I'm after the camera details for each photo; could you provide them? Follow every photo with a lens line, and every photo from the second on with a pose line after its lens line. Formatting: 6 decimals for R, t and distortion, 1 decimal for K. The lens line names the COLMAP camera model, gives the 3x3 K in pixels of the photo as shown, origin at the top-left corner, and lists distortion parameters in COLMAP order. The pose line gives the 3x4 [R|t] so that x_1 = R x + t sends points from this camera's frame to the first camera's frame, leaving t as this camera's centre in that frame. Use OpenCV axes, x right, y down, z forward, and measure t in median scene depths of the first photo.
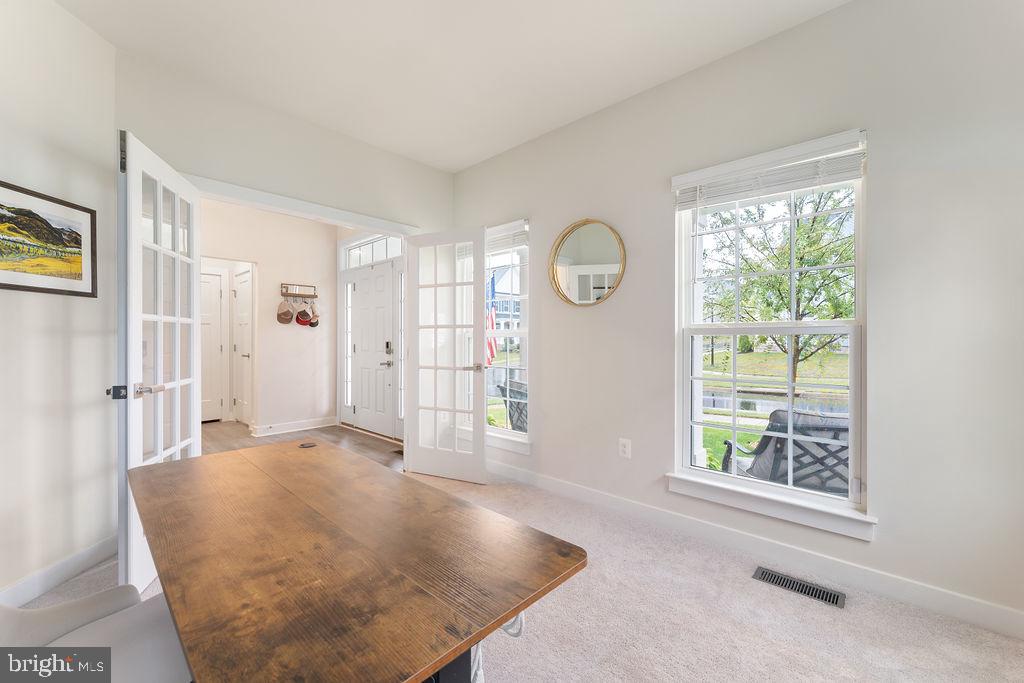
lens RADIAL K [[406.6, 0, 515.9], [0, 406.6, 341.7], [0, 0, 1]] dist [-0.000271, -0.000052]
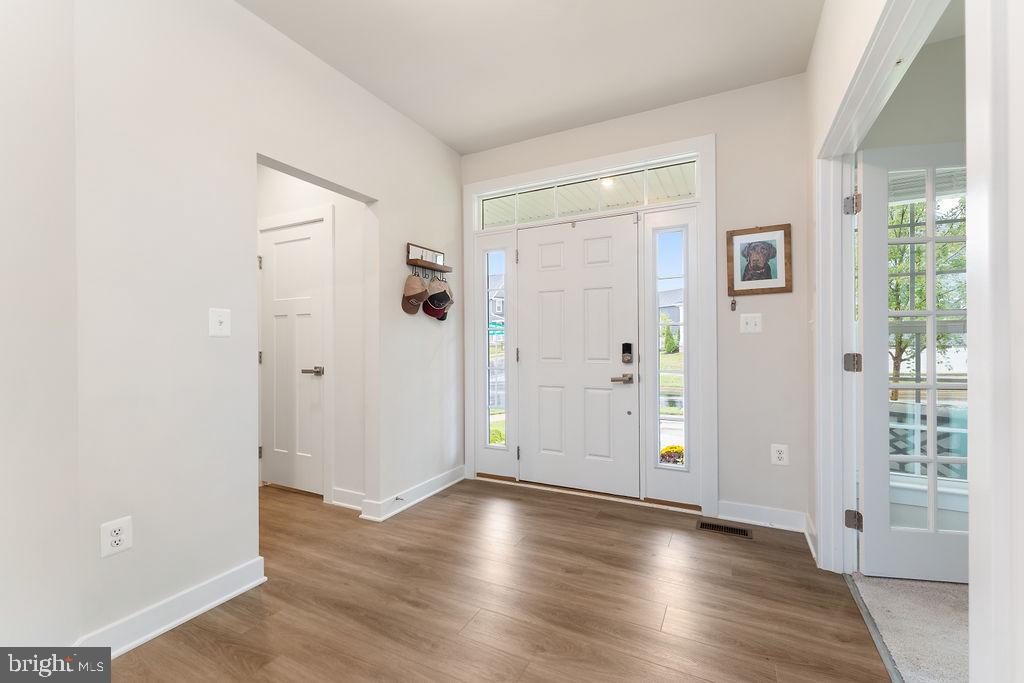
lens RADIAL K [[406.6, 0, 515.9], [0, 406.6, 341.7], [0, 0, 1]] dist [-0.000271, -0.000052]
pose [[0.962421, -0.006900, 0.271476, -0.576756], [0.008643, 0.999949, -0.005225, -0.000853], [-0.271426, 0.007375, 0.962431, 0.405048]]
